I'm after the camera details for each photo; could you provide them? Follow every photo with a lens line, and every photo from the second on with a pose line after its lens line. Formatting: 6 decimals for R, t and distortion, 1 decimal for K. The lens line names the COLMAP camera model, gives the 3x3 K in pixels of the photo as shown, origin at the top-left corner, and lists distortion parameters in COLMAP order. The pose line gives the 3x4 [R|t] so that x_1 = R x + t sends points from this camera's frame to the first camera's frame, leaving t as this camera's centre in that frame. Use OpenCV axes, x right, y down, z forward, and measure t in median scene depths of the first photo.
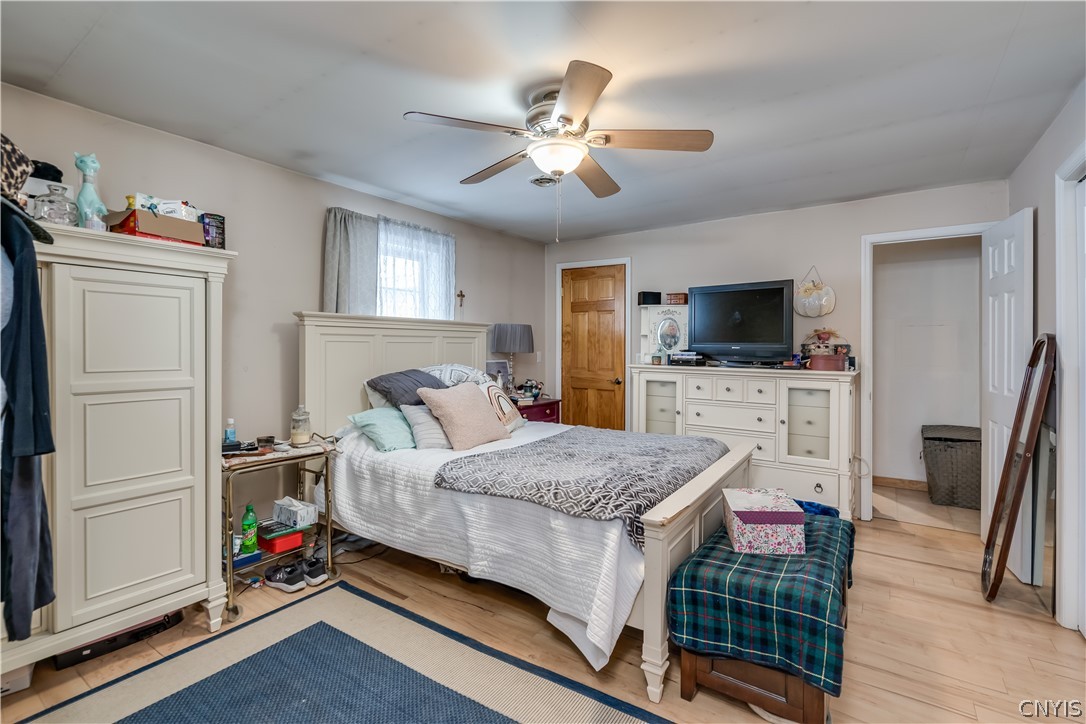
lens RADIAL K [[495.1, 0, 543.7], [0, 495.1, 354.1], [0, 0, 1]] dist [-0.005243, 0.002050]
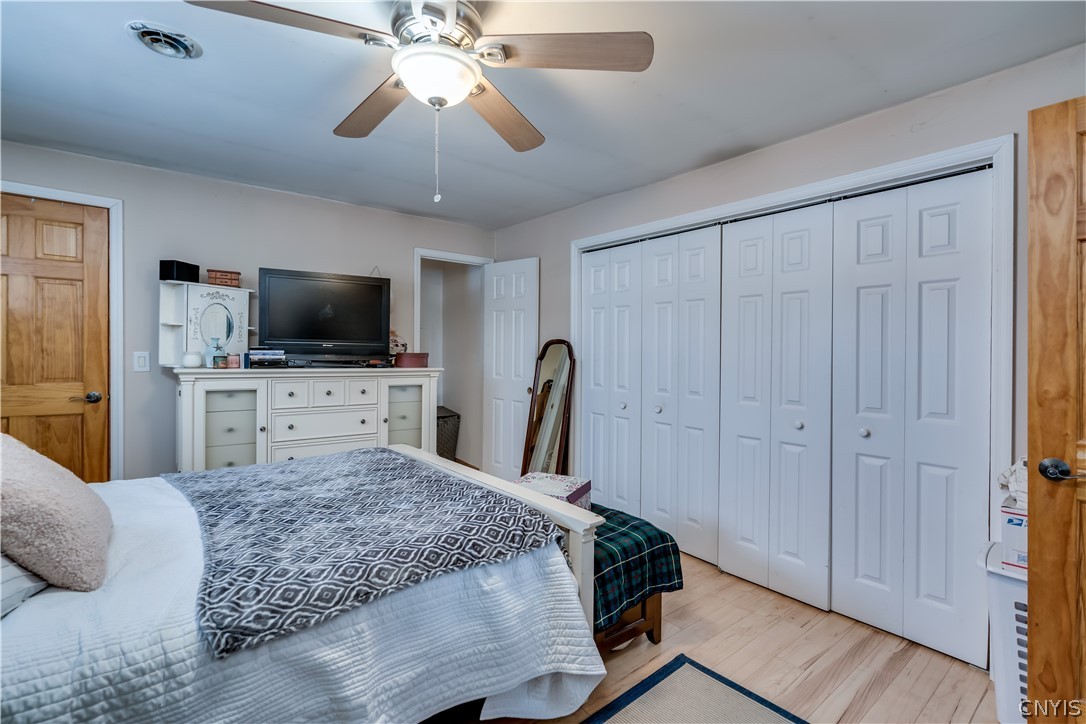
lens RADIAL K [[495.1, 0, 549.1], [0, 495.1, 354.0], [0, 0, 1]] dist [-0.005243, 0.002050]
pose [[0.276549, -0.010194, 0.960946, -0.375423], [-0.000788, 0.999941, 0.010835, -0.008176], [-0.961000, -0.003753, 0.276524, 0.395515]]
